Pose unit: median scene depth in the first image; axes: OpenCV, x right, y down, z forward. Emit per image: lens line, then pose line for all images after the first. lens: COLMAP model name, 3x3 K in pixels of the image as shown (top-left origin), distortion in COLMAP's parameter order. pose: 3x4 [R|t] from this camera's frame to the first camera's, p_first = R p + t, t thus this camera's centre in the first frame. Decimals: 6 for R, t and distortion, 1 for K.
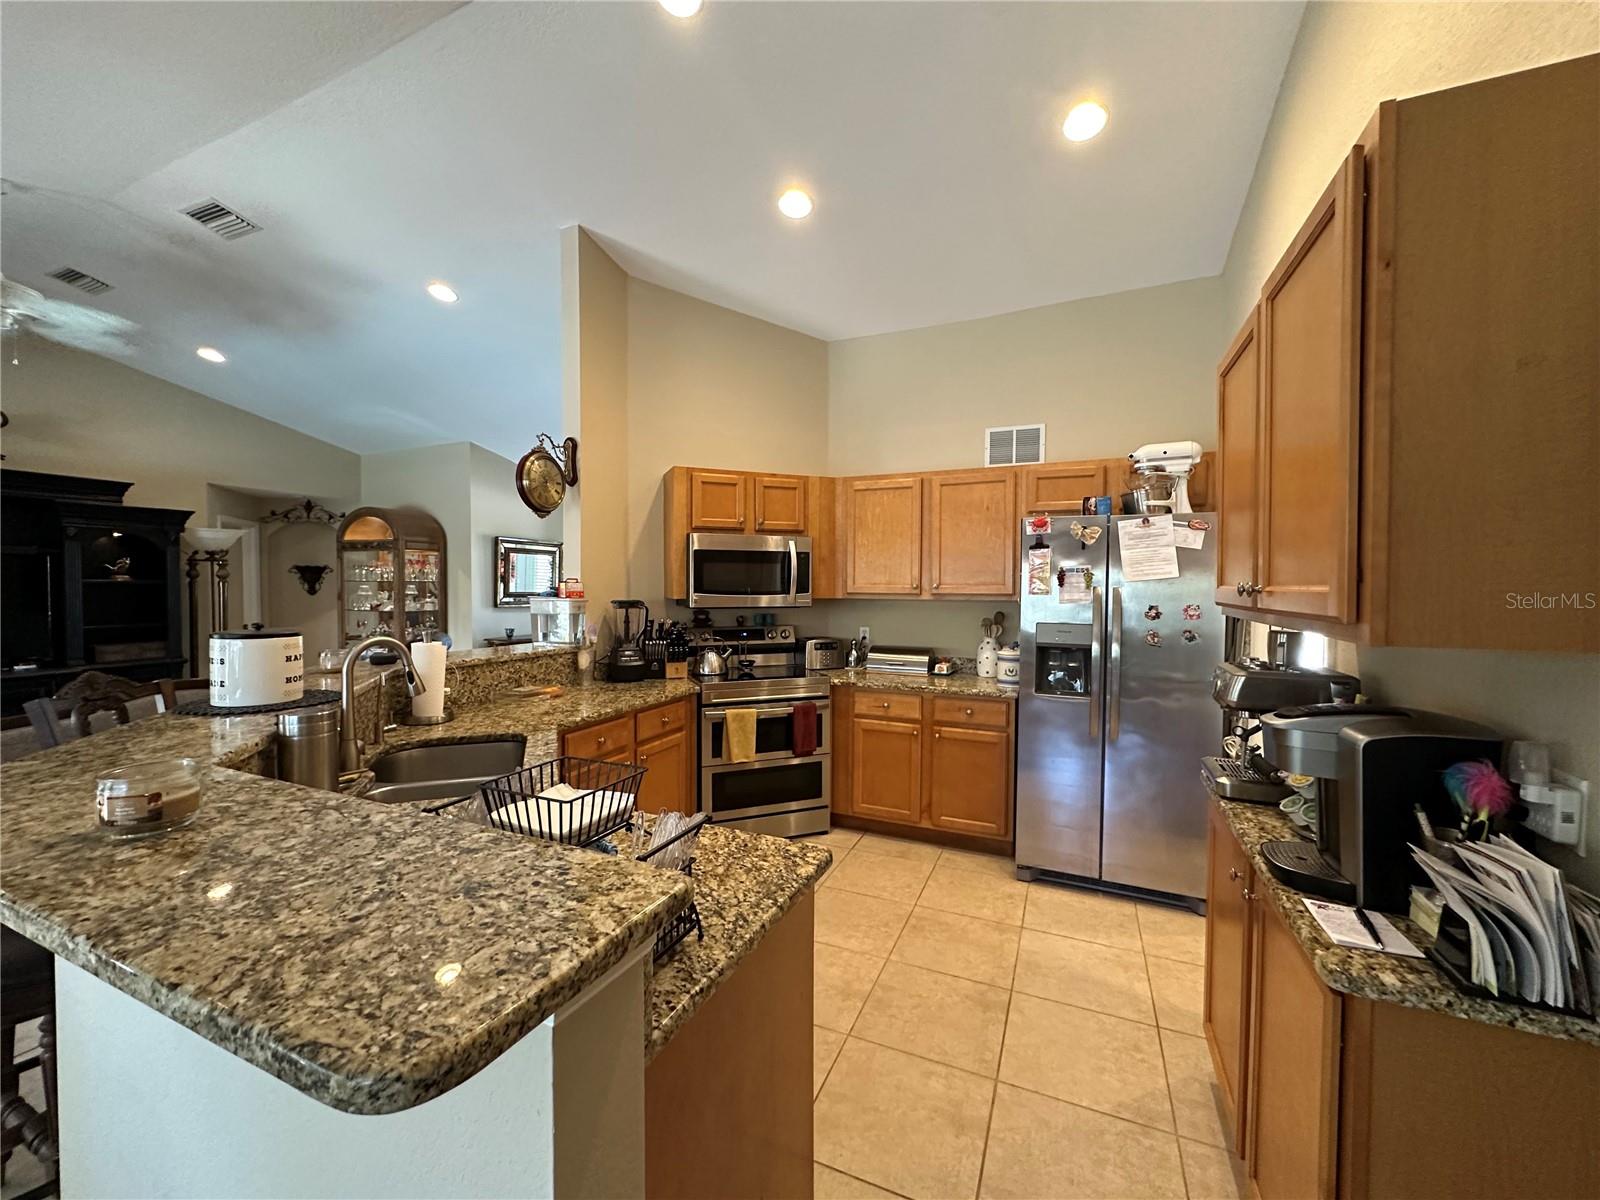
lens RADIAL K [[637.7, 0, 798.0], [0, 637.7, 602.4], [0, 0, 1]] dist [0.000548, 0.000375]
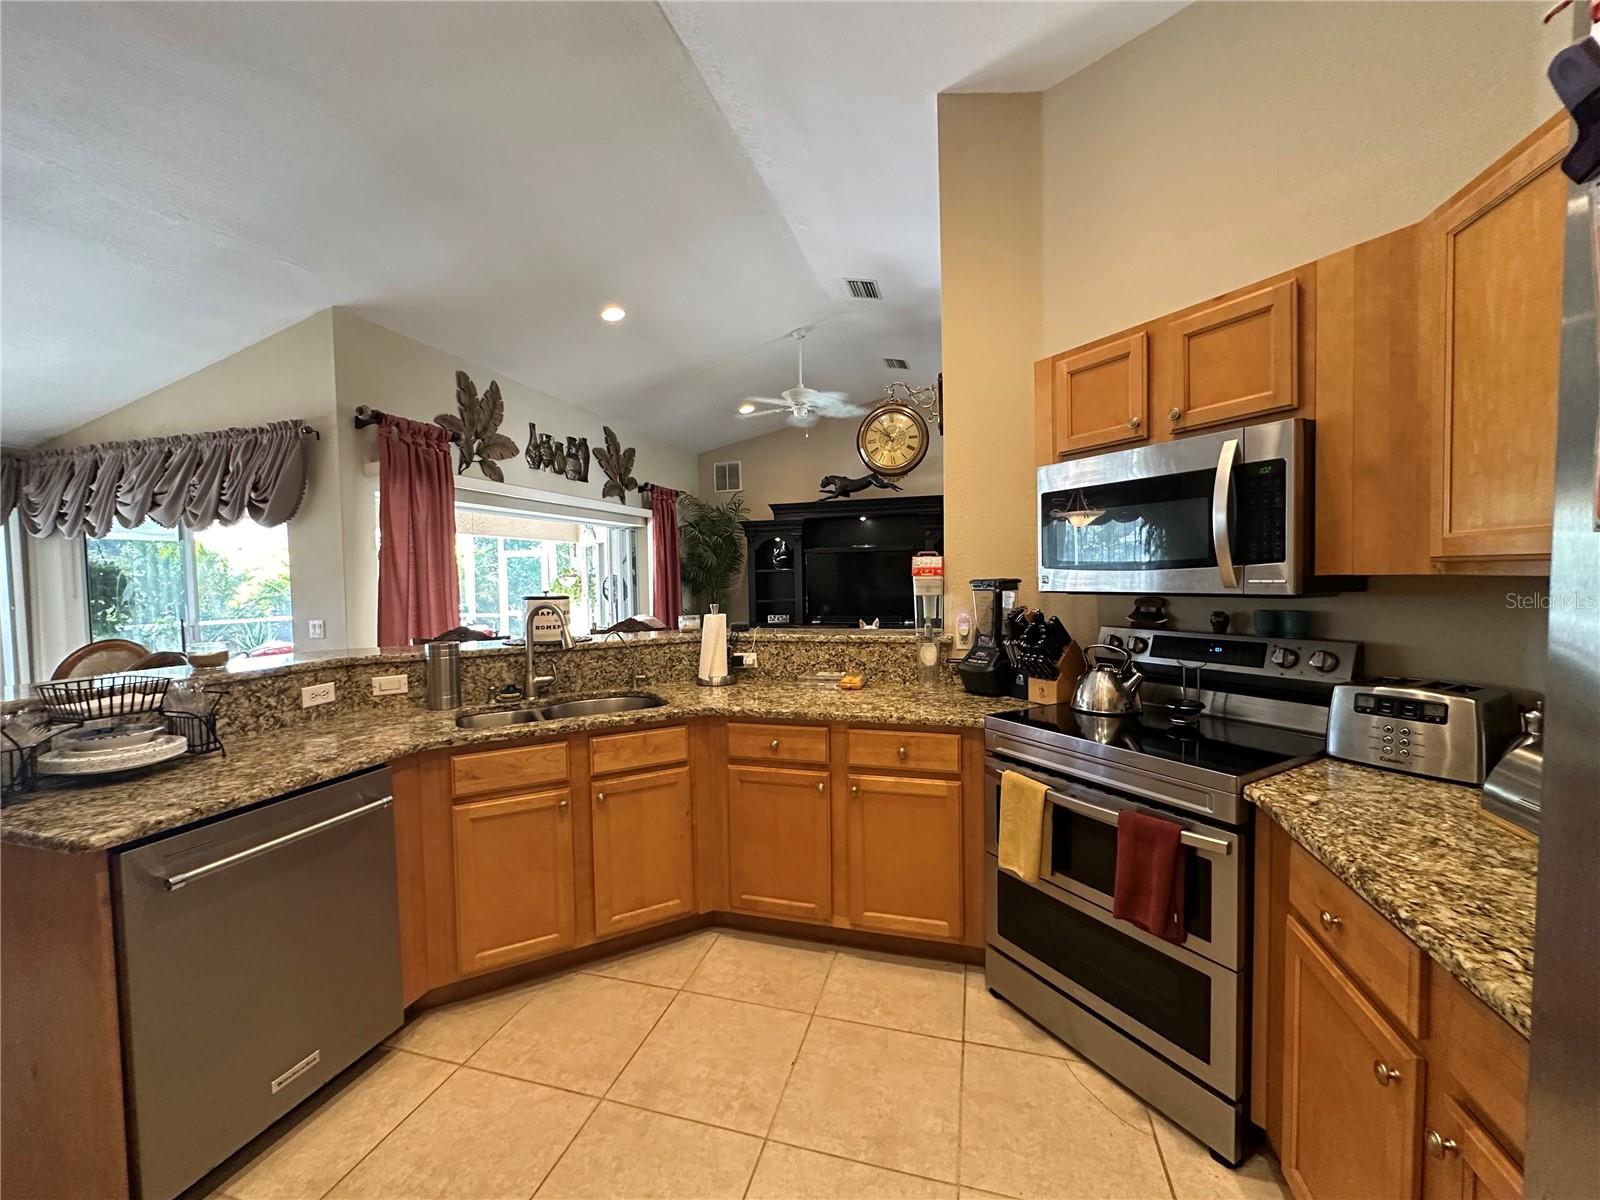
lens RADIAL K [[637.7, 0, 792.3], [0, 637.7, 601.0], [0, 0, 1]] dist [0.000548, 0.000375]
pose [[0.130964, 0.040580, -0.990556, 0.397528], [-0.007035, 0.999175, 0.040003, -0.005142], [0.991362, 0.001729, 0.131142, 0.683301]]
